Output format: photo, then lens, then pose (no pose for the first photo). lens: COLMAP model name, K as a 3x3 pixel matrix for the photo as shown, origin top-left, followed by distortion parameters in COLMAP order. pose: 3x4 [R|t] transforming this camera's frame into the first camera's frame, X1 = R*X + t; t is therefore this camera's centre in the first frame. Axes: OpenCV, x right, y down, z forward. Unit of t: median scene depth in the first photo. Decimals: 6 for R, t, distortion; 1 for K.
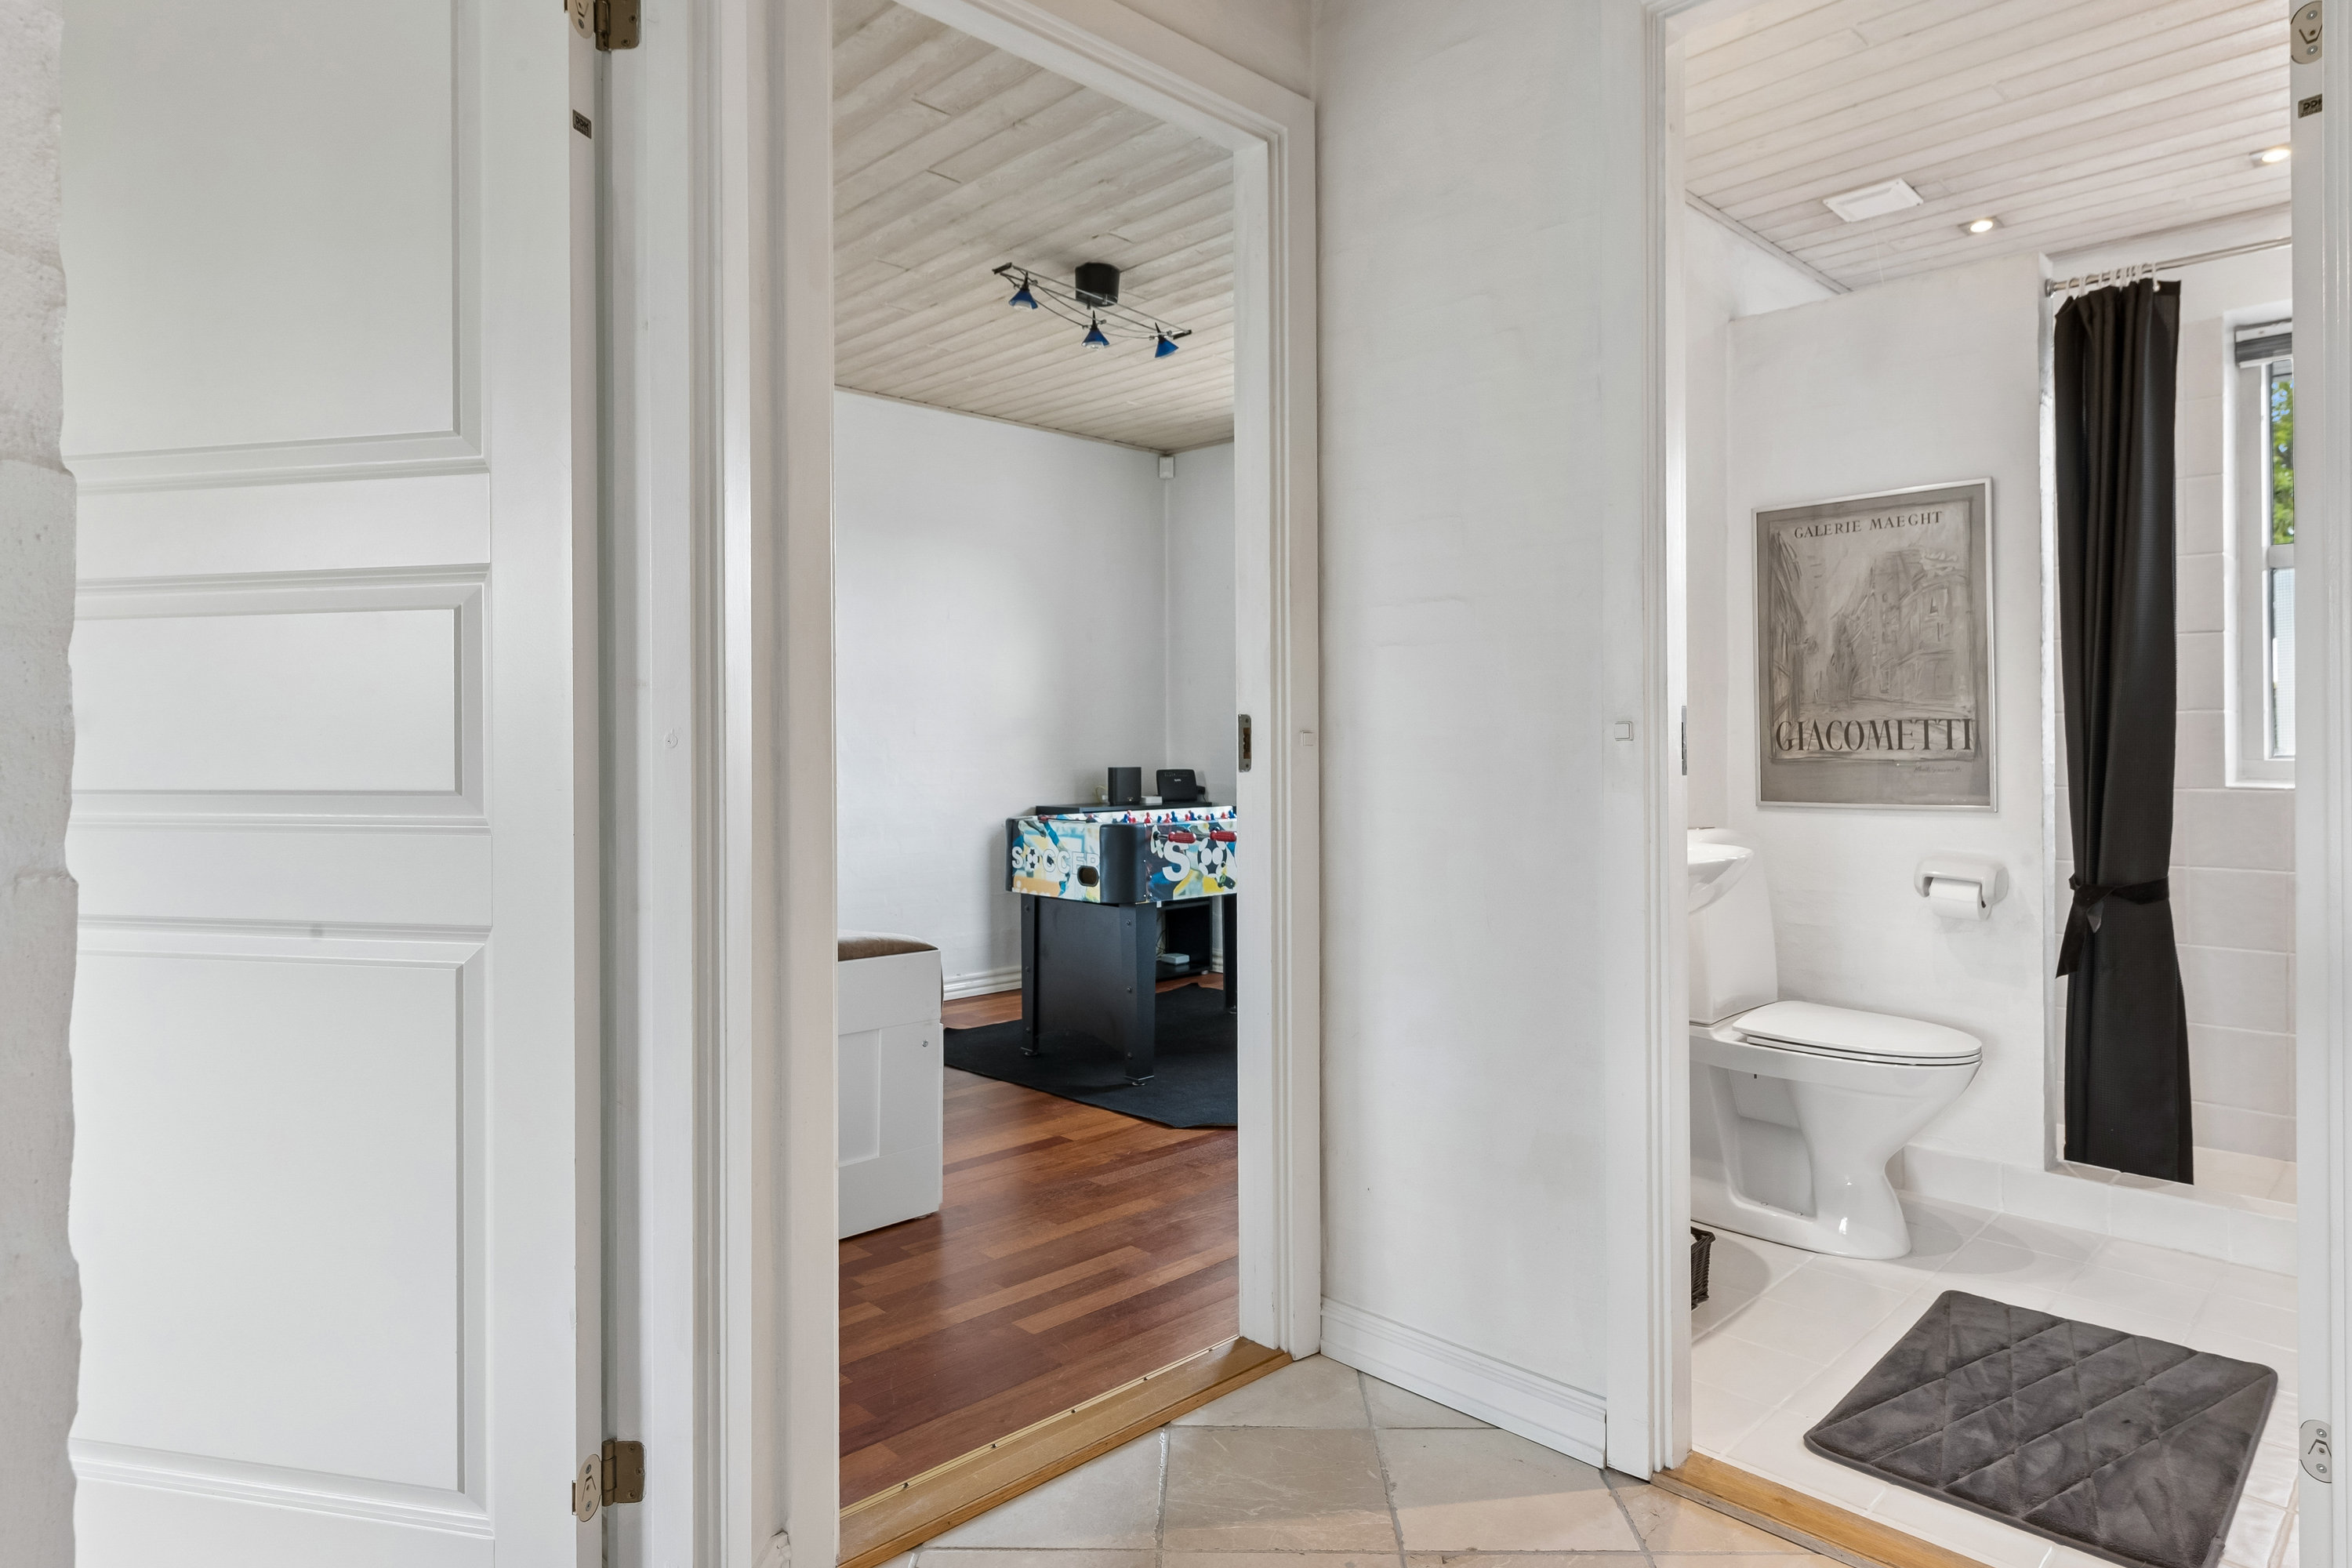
lens RADIAL K [[1325.0, 0, 1182.6], [0, 1325.0, 761.3], [0, 0, 1]] dist [0.001638, 0.000060]
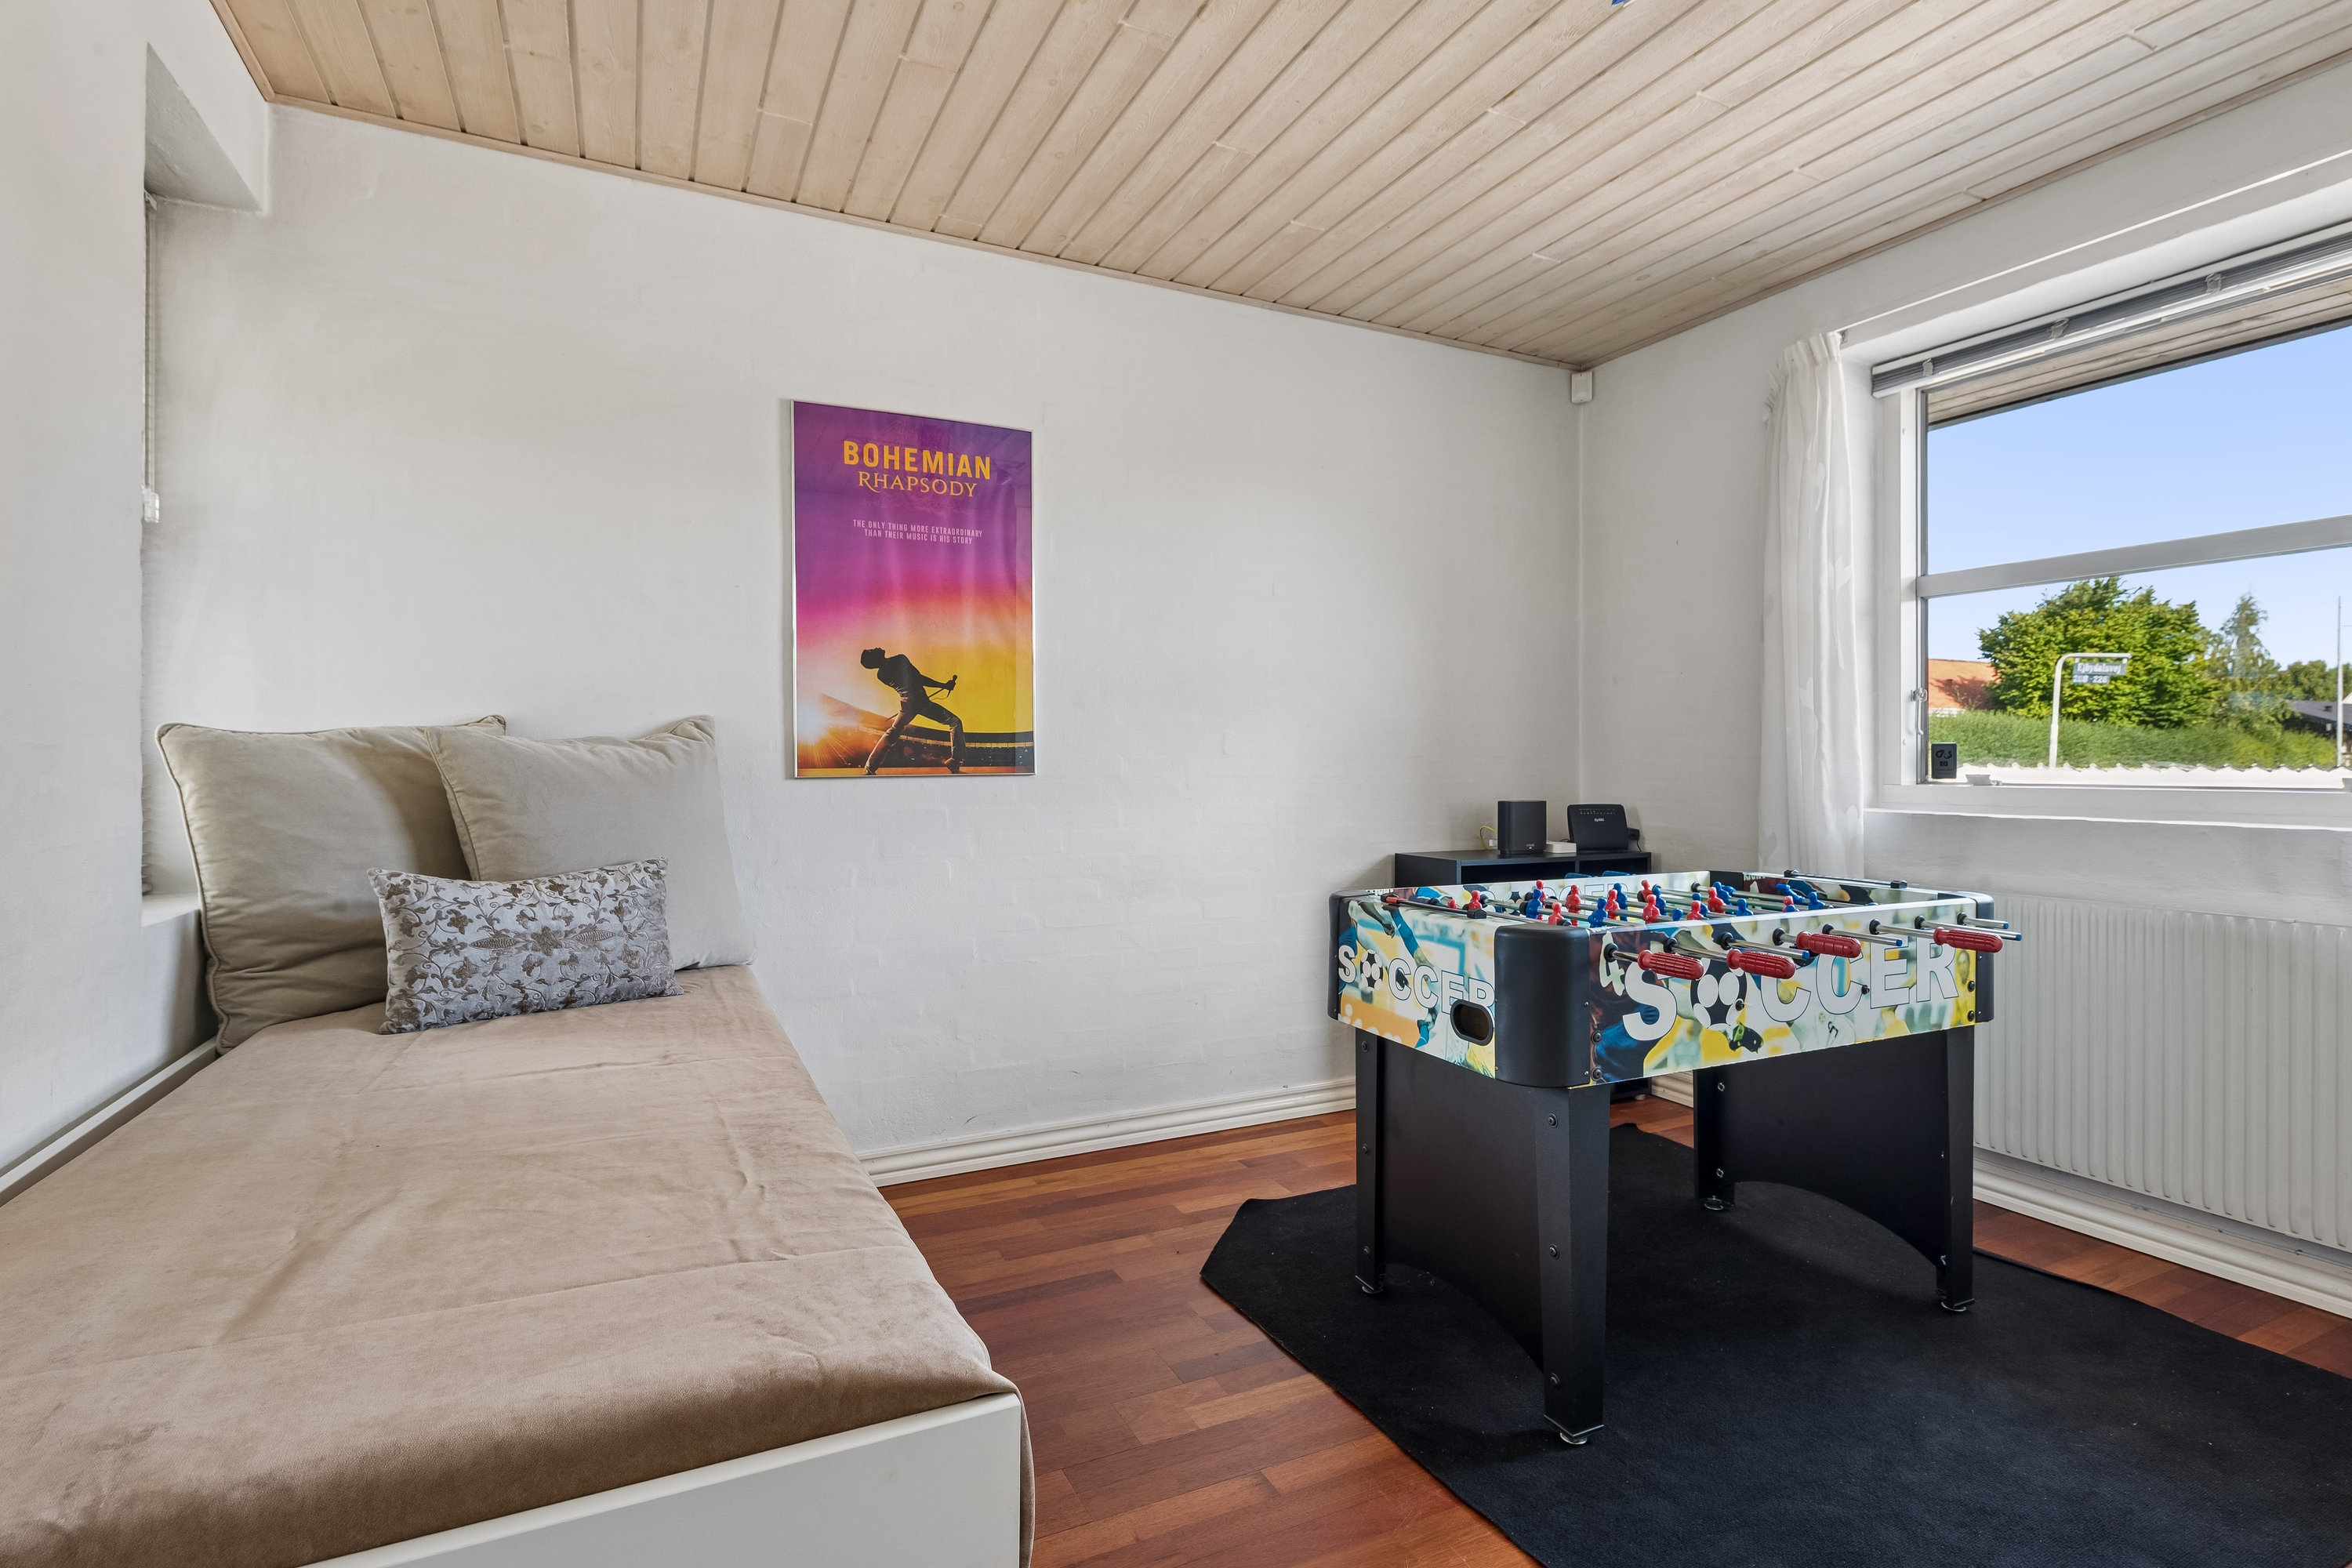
lens RADIAL K [[1156.5, 0, 1192.7], [0, 1156.5, 766.8], [0, 0, 1]] dist [0.017033, 0.000153]
pose [[0.954444, 0.002062, -0.298384, -0.037931], [-0.005456, 0.999930, -0.010541, -0.009070], [0.298341, 0.011689, 0.954388, 0.498321]]
